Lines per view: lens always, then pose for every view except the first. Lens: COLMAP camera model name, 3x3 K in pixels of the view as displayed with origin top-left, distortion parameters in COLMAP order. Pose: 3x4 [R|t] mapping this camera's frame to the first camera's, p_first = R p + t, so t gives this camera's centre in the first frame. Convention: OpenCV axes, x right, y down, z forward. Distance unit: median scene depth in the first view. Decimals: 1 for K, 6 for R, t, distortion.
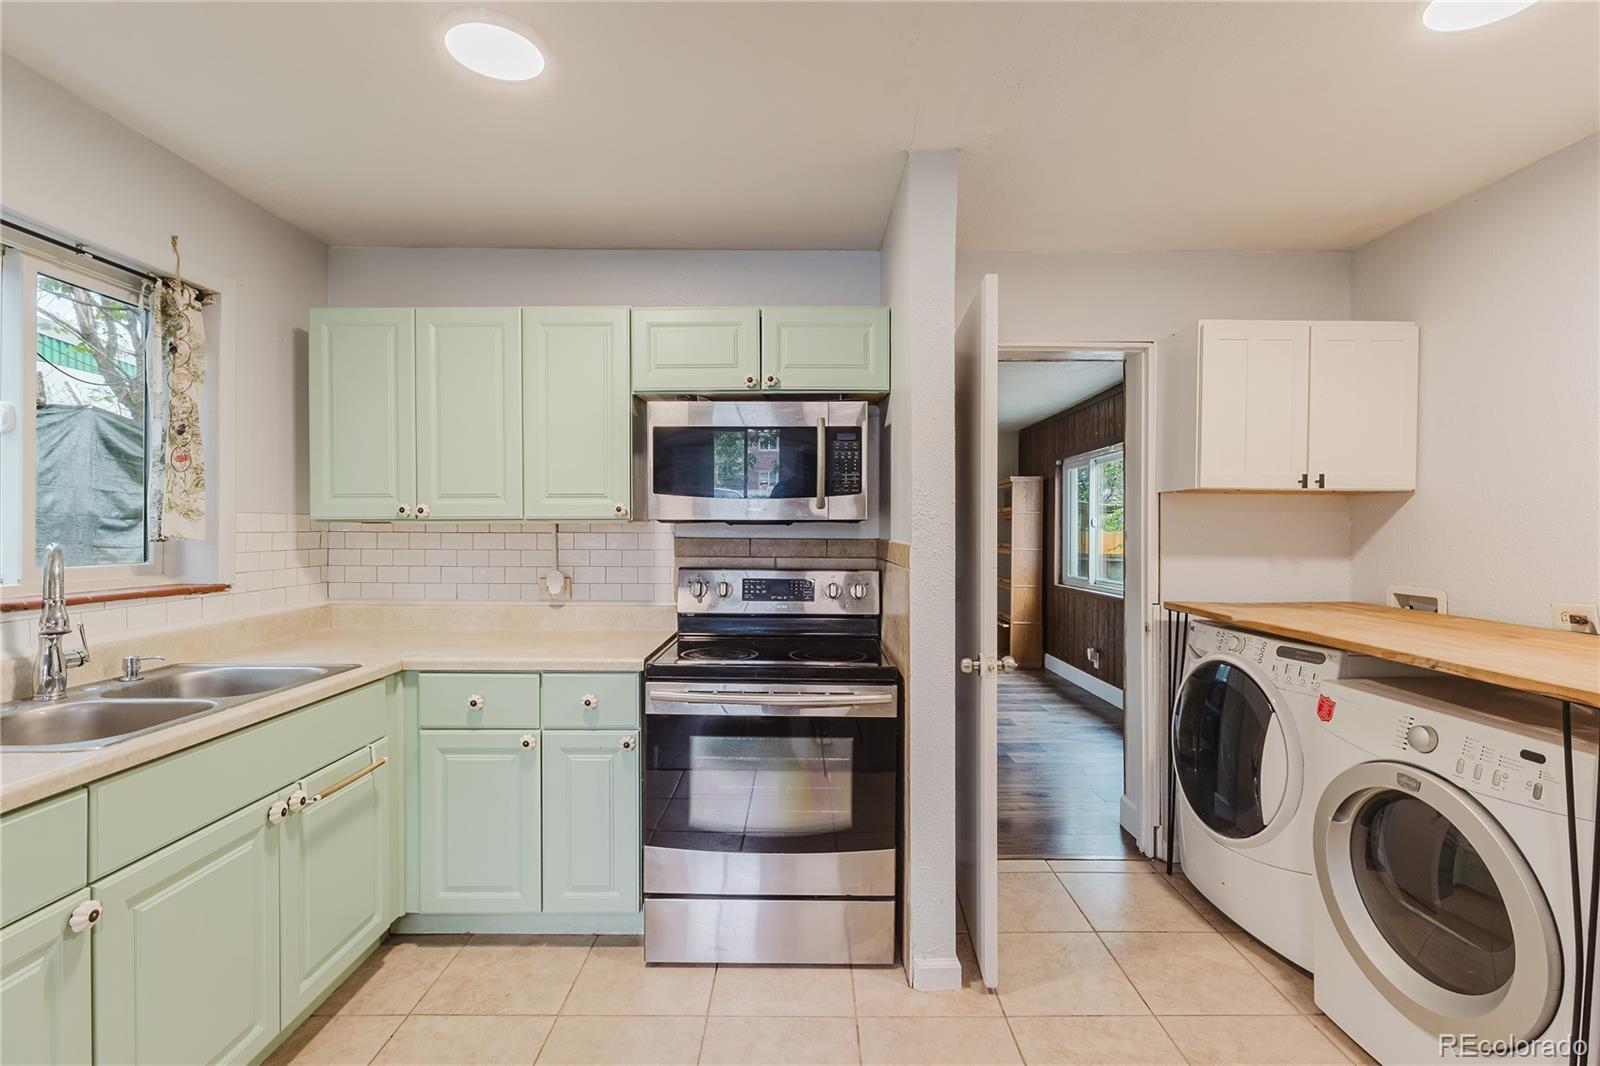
lens RADIAL K [[732.3, 0, 805.4], [0, 732.3, 534.1], [0, 0, 1]] dist [-0.000027, 0.002190]
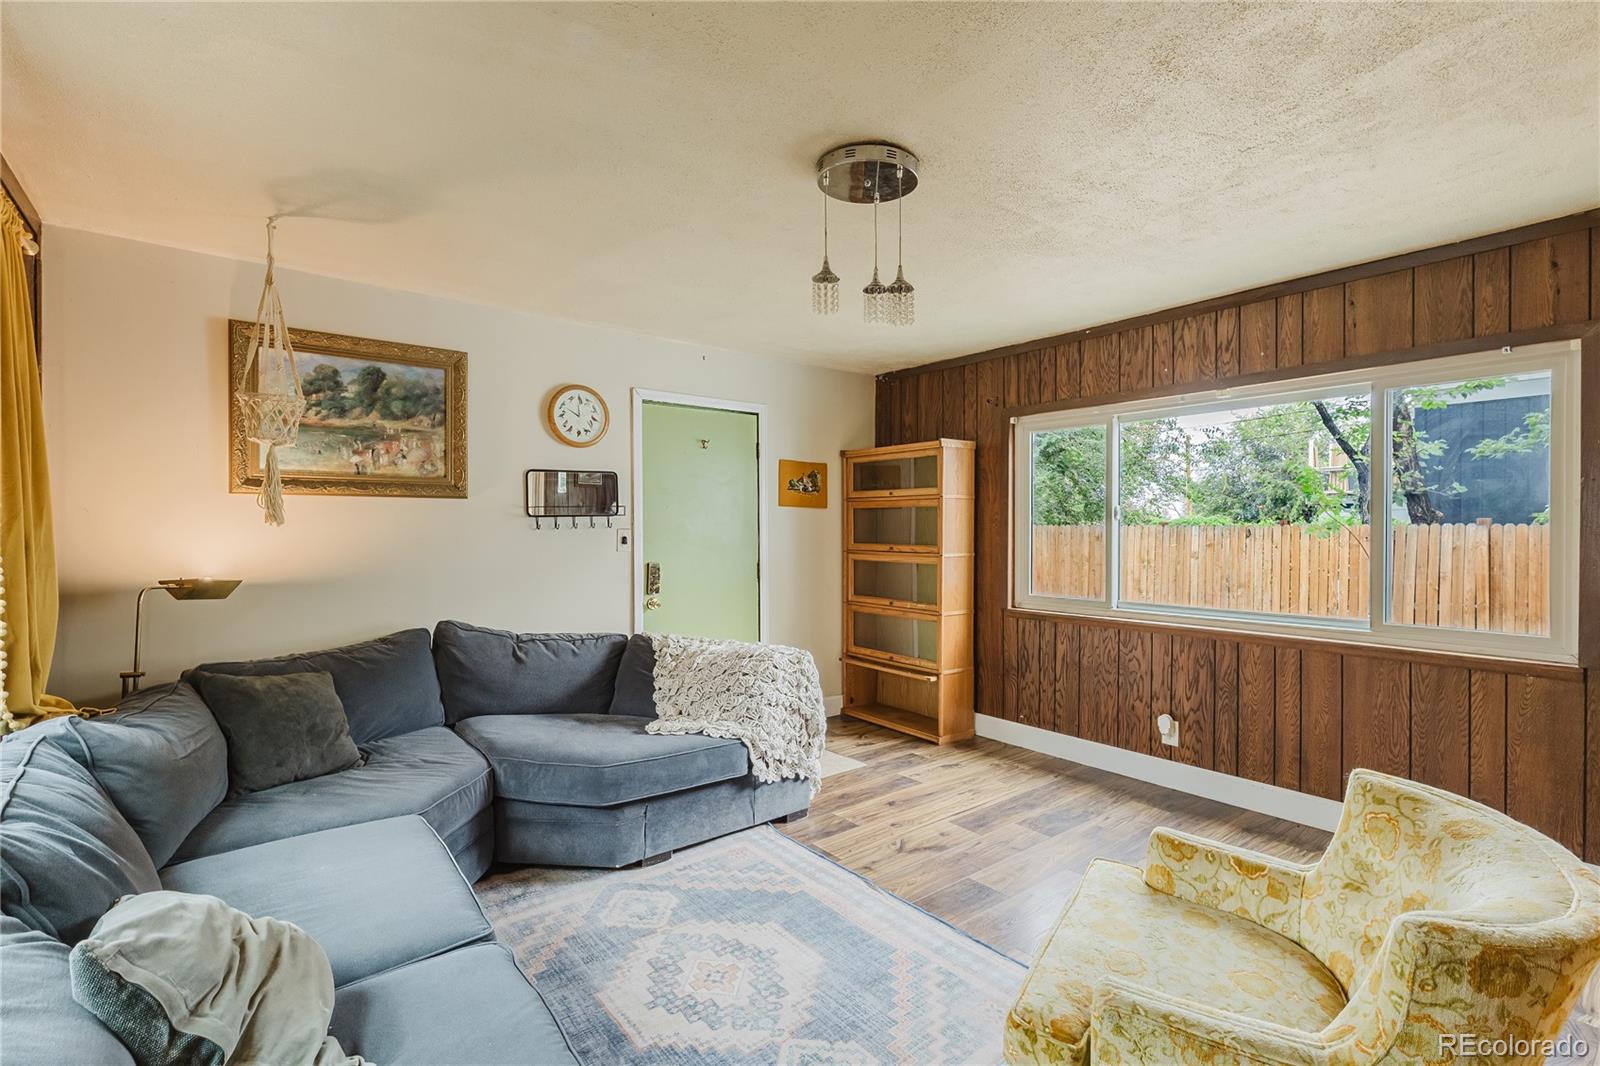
lens RADIAL K [[732.3, 0, 807.3], [0, 732.3, 529.5], [0, 0, 1]] dist [-0.000027, 0.002190]
pose [[0.788926, -0.007408, 0.614443, -0.597951], [0.004061, 0.999968, 0.006842, -0.018372], [-0.614475, -0.002902, 0.788931, 1.817537]]
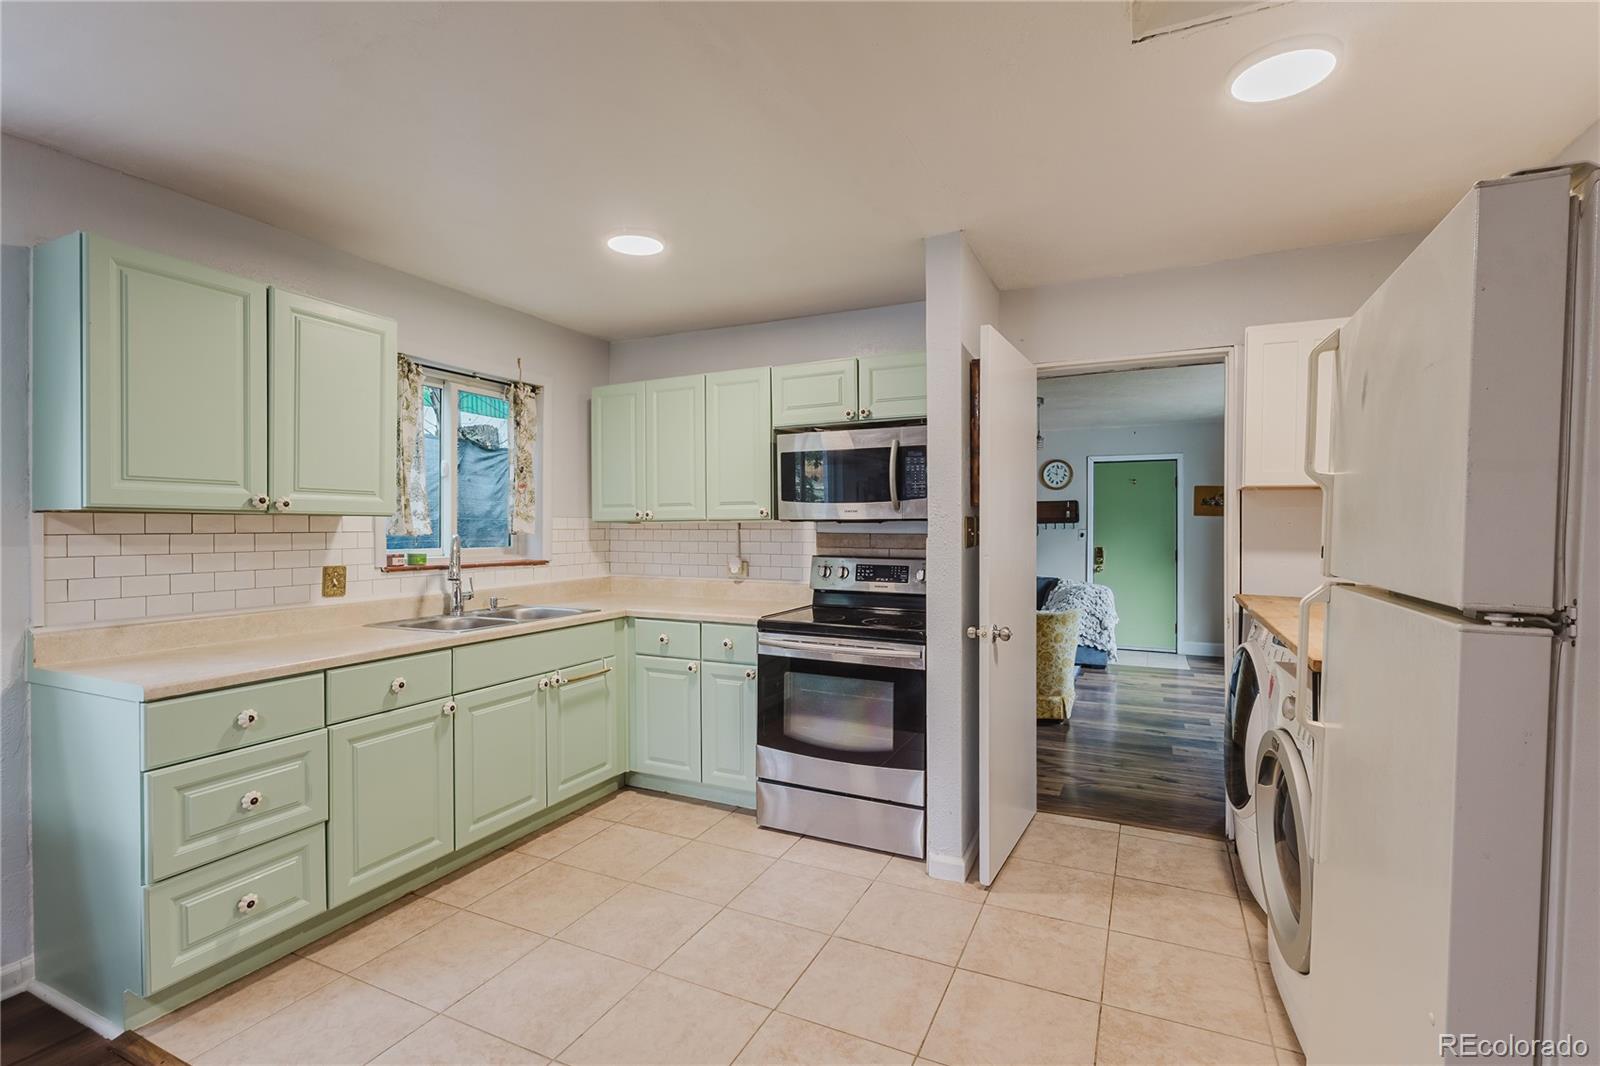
lens RADIAL K [[732.3, 0, 804.3], [0, 732.3, 532.9], [0, 0, 1]] dist [-0.000027, 0.002190]
pose [[0.902495, 0.000872, -0.430699, 0.477942], [-0.000332, 0.999999, 0.001330, 0.003839], [0.430700, -0.001057, 0.902495, -0.263171]]
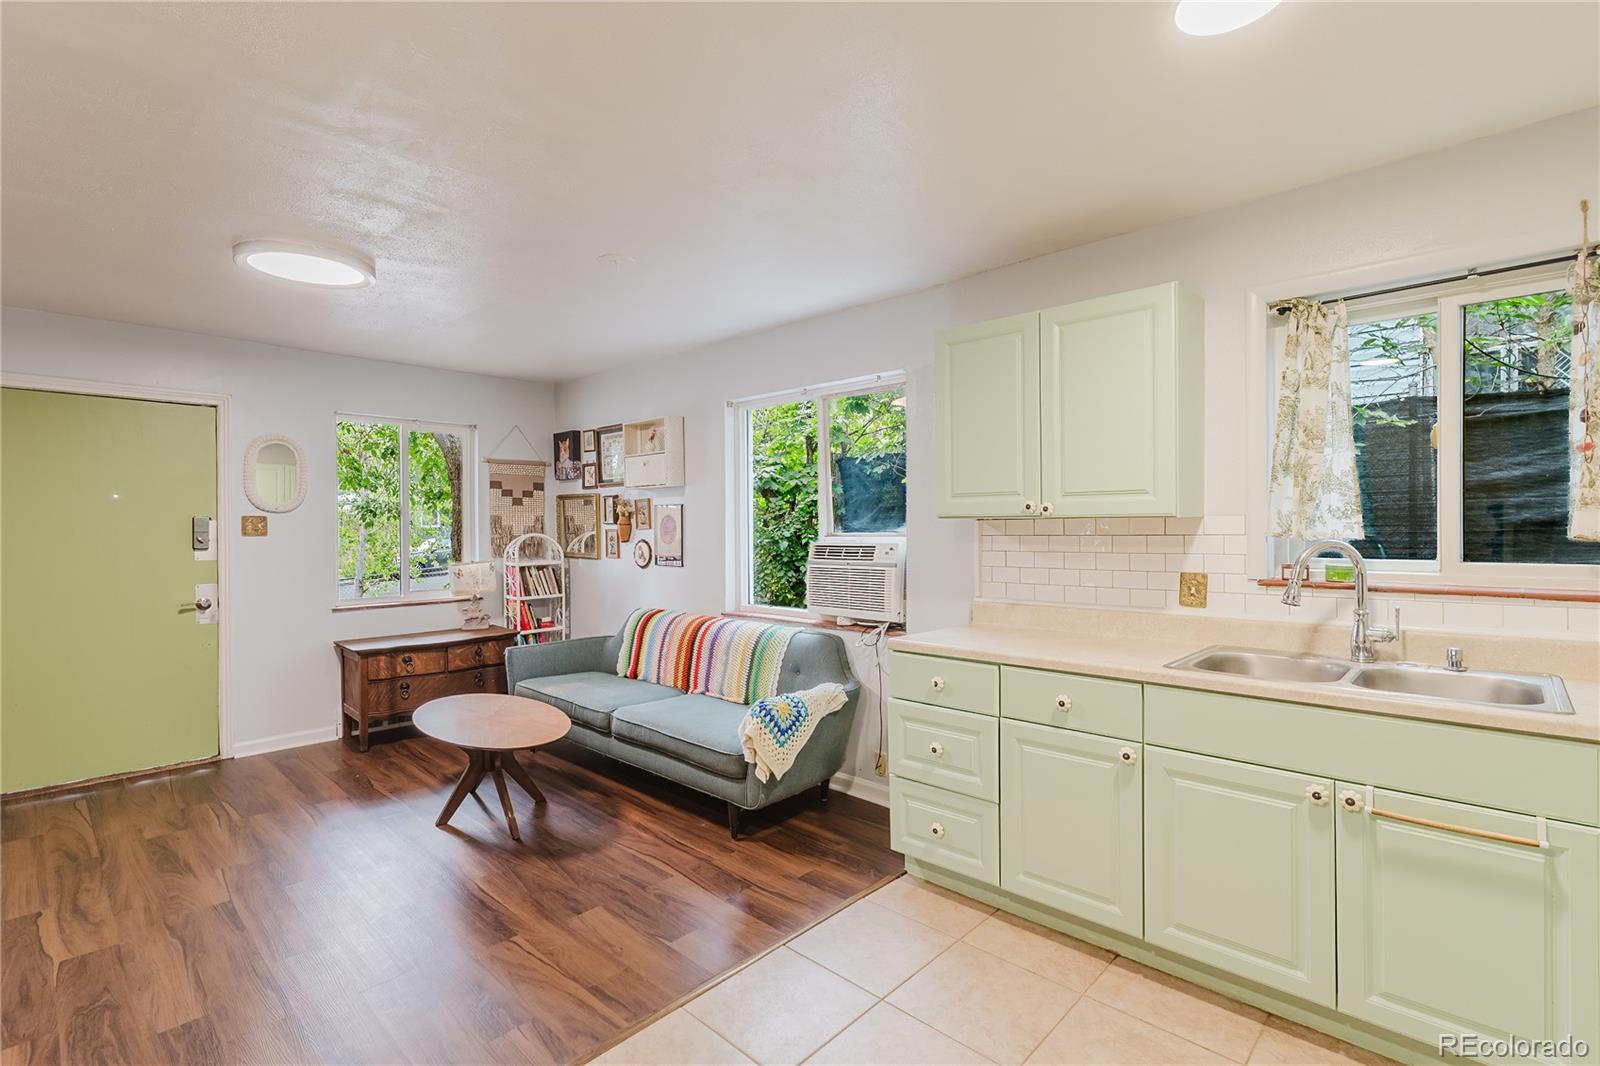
lens RADIAL K [[732.3, 0, 809.2], [0, 732.3, 533.8], [0, 0, 1]] dist [-0.000027, 0.002190]
pose [[-0.687701, 0.008594, -0.725943, 0.427319], [-0.000057, 0.999929, 0.011891, -0.010824], [0.725994, 0.008219, -0.687652, 0.900880]]
